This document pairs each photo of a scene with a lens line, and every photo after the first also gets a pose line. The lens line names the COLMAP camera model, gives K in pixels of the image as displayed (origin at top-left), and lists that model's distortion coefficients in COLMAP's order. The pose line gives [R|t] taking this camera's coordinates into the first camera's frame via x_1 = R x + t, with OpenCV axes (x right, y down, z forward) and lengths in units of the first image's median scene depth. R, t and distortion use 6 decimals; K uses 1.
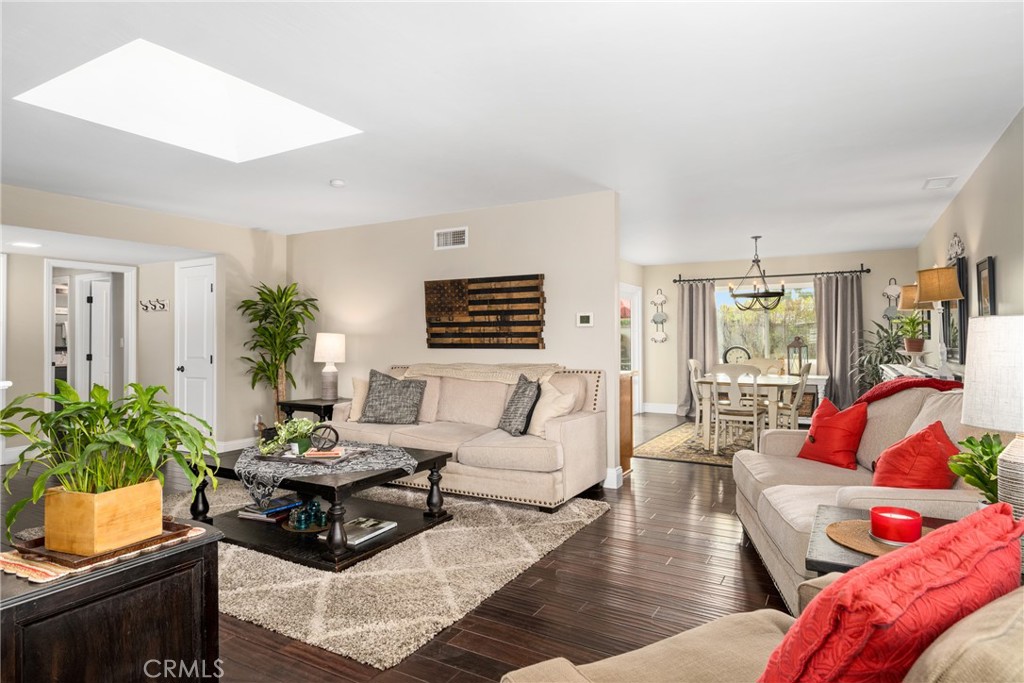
lens RADIAL K [[574.9, 0, 513.0], [0, 574.9, 337.5], [0, 0, 1]] dist [0.001184, 0.000284]
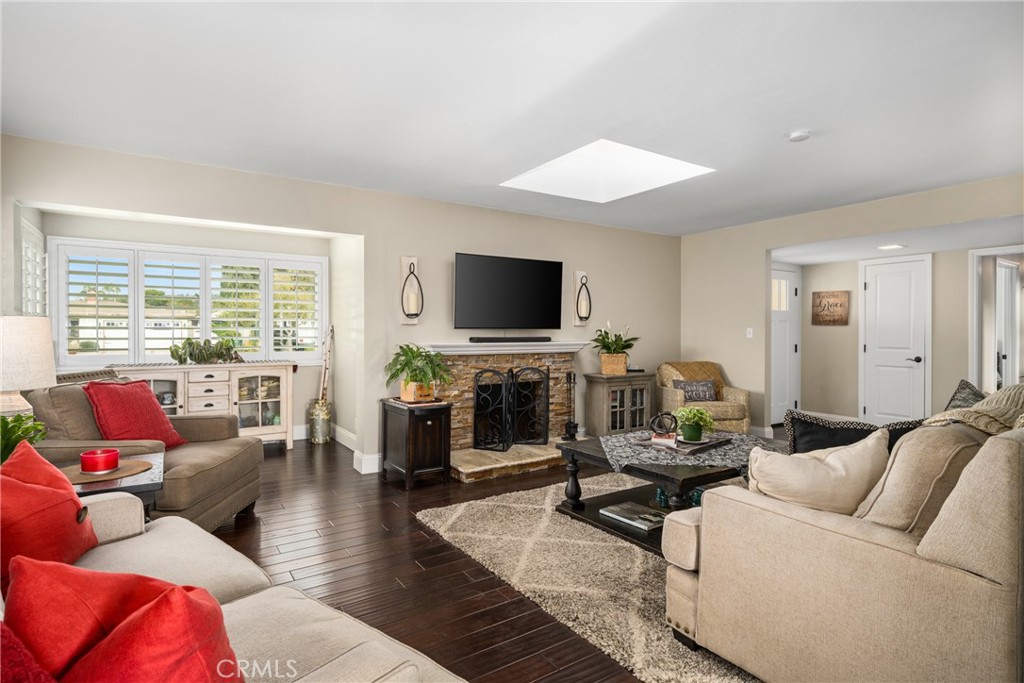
lens RADIAL K [[538.5, 0, 516.2], [0, 538.5, 333.2], [0, 0, 1]] dist [-0.003762, -0.000481]
pose [[-0.449487, 0.009674, -0.893234, 0.448406], [0.000545, 0.999944, 0.010556, -0.000568], [0.893287, 0.004258, -0.449467, 0.808032]]
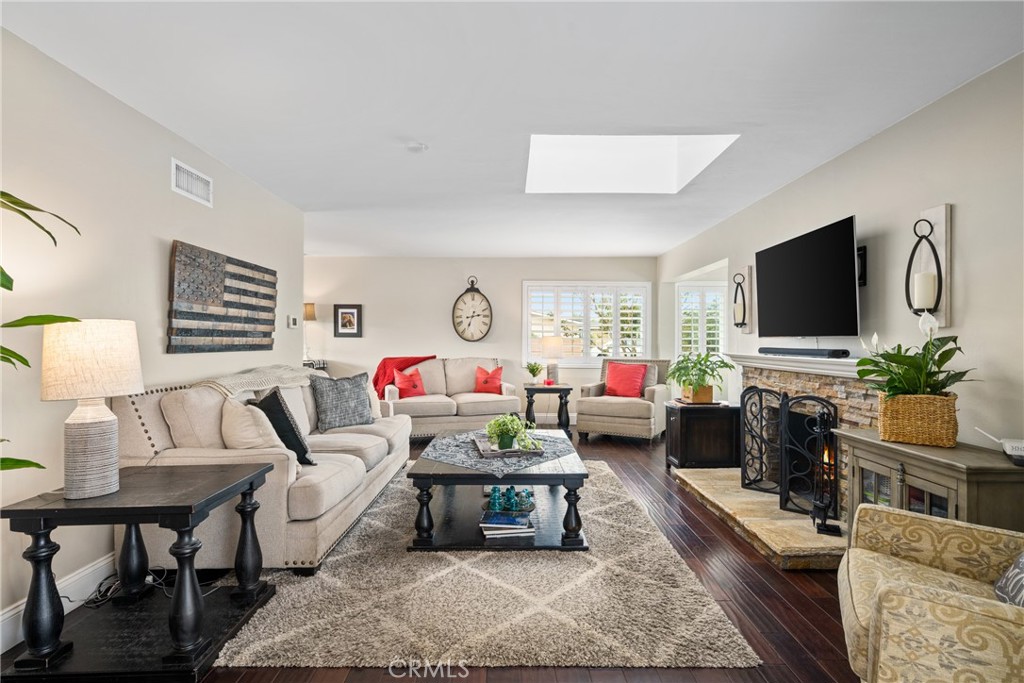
lens RADIAL K [[520.3, 0, 512.9], [0, 520.3, 338.4], [0, 0, 1]] dist [-0.014706, -0.000766]
pose [[-0.505358, 0.008060, 0.862872, -0.821710], [0.002655, 0.999966, -0.007786, 0.008151], [-0.862906, -0.001644, -0.505362, 1.018411]]
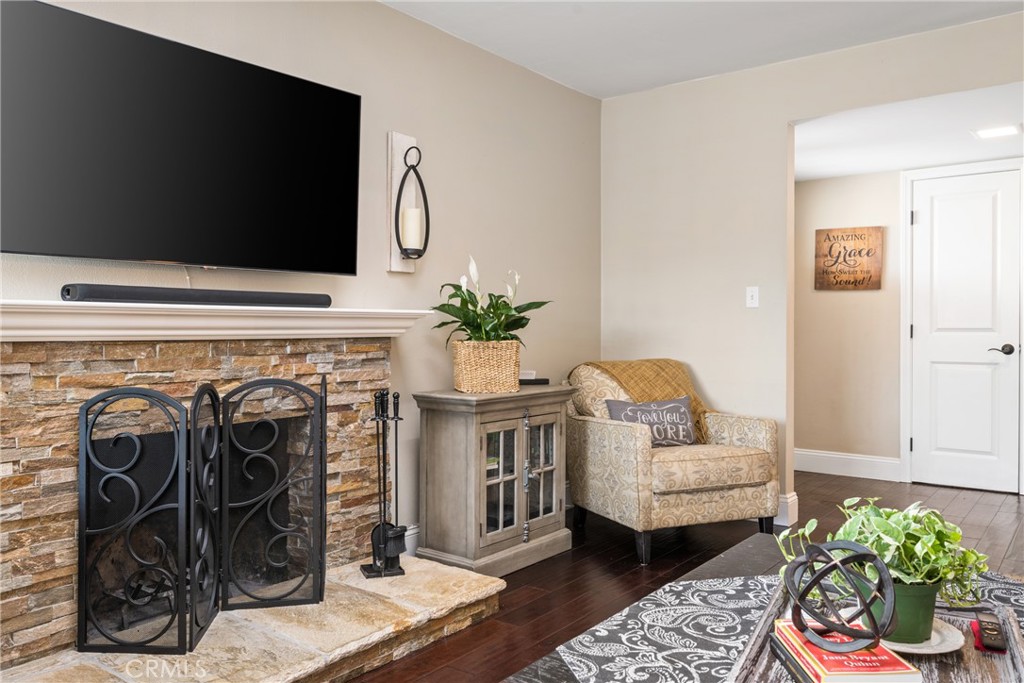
lens RADIAL K [[772.0, 0, 512.2], [0, 772.0, 337.2], [0, 0, 1]] dist [-0.003918, -0.001898]
pose [[-0.142488, 0.020347, -0.989587, 0.015101], [-0.001094, 0.999785, 0.020715, 0.035812], [0.989796, 0.004035, -0.142435, 0.607176]]
